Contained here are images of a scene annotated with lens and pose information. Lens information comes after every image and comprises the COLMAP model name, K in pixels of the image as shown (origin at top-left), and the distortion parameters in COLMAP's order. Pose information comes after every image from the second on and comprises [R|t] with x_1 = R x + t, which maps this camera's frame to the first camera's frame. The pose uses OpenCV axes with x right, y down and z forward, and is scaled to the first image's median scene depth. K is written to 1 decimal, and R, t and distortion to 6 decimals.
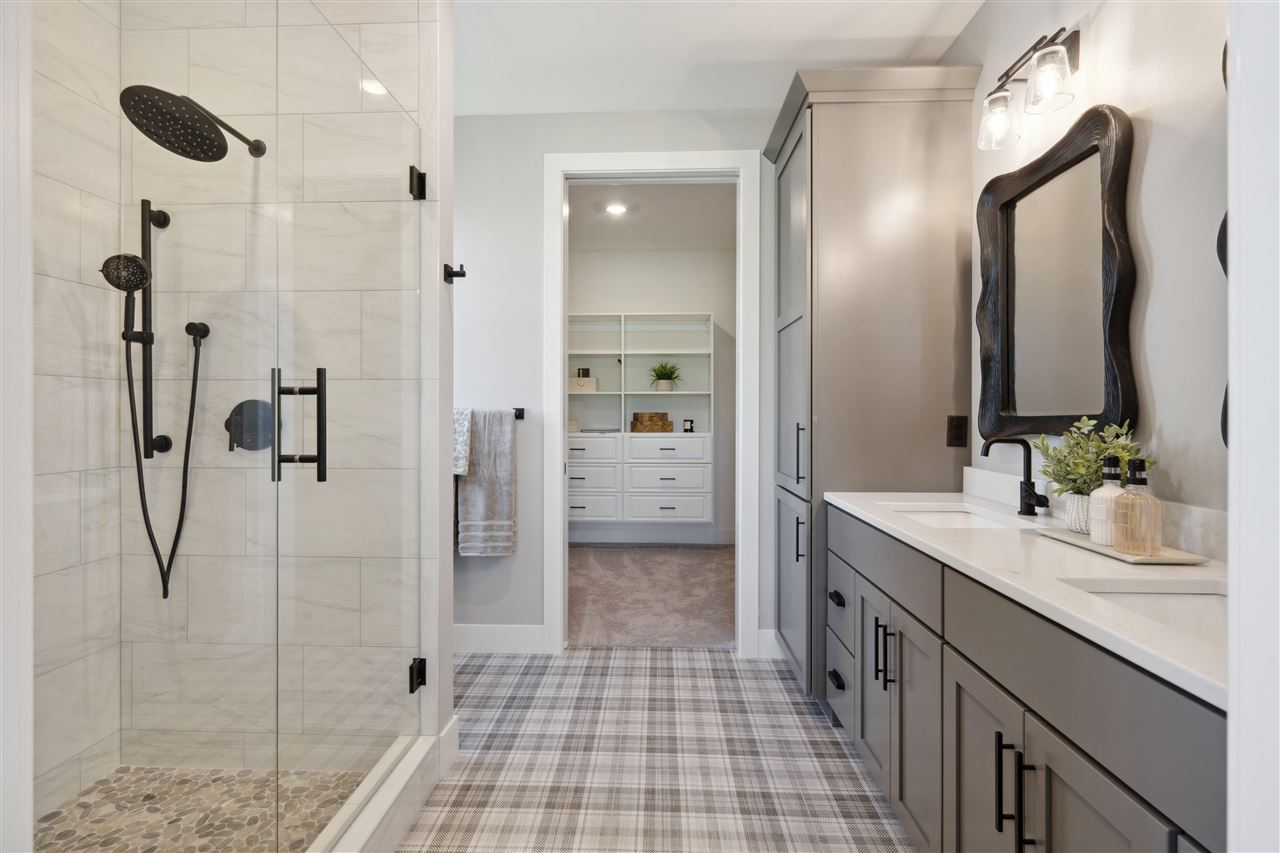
lens RADIAL K [[593.7, 0, 636.4], [0, 593.7, 418.9], [0, 0, 1]] dist [-0.024676, -0.000480]
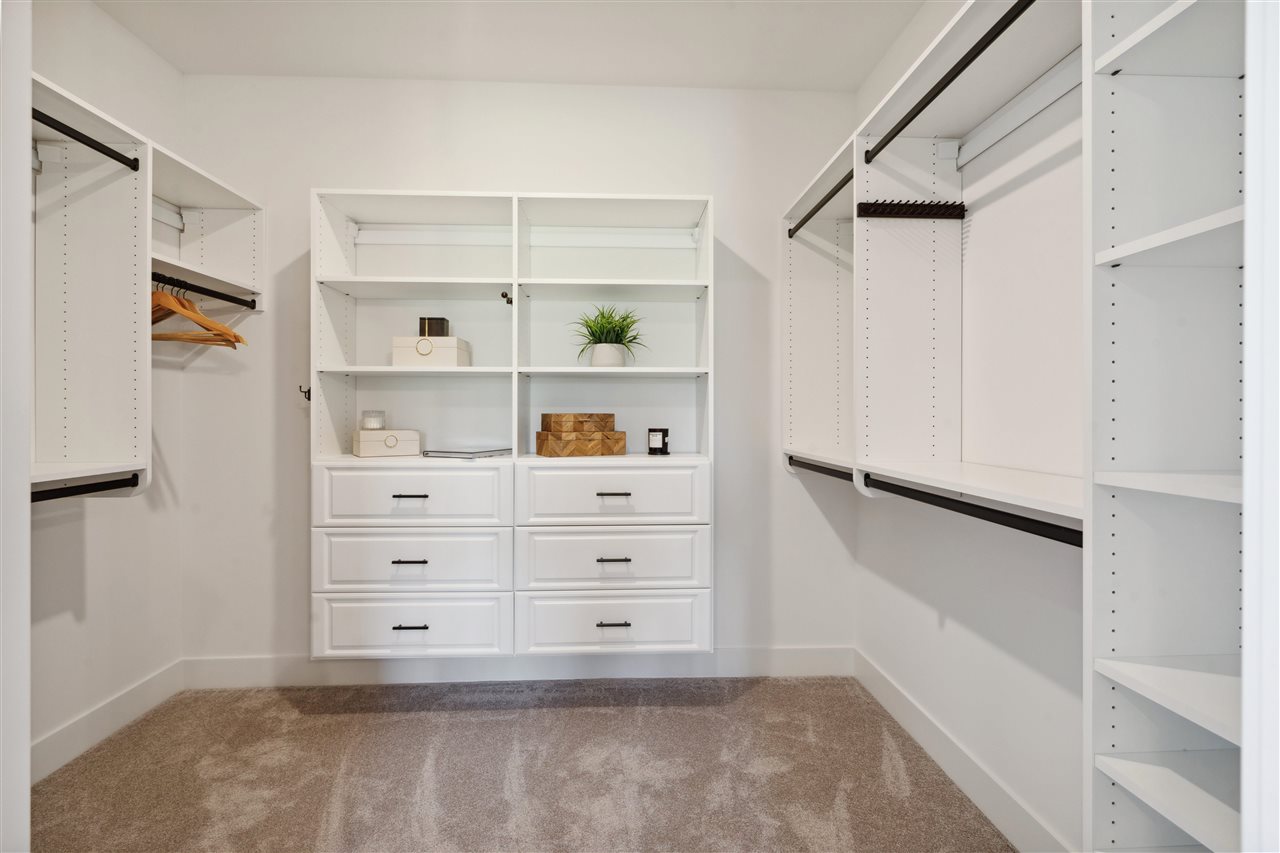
lens RADIAL K [[593.7, 0, 638.4], [0, 593.7, 422.7], [0, 0, 1]] dist [-0.024676, -0.000480]
pose [[0.995818, 0.001301, 0.091354, 0.028628], [-0.001765, 0.999986, 0.005003, -0.005704], [-0.091346, -0.005144, 0.995806, 0.530342]]
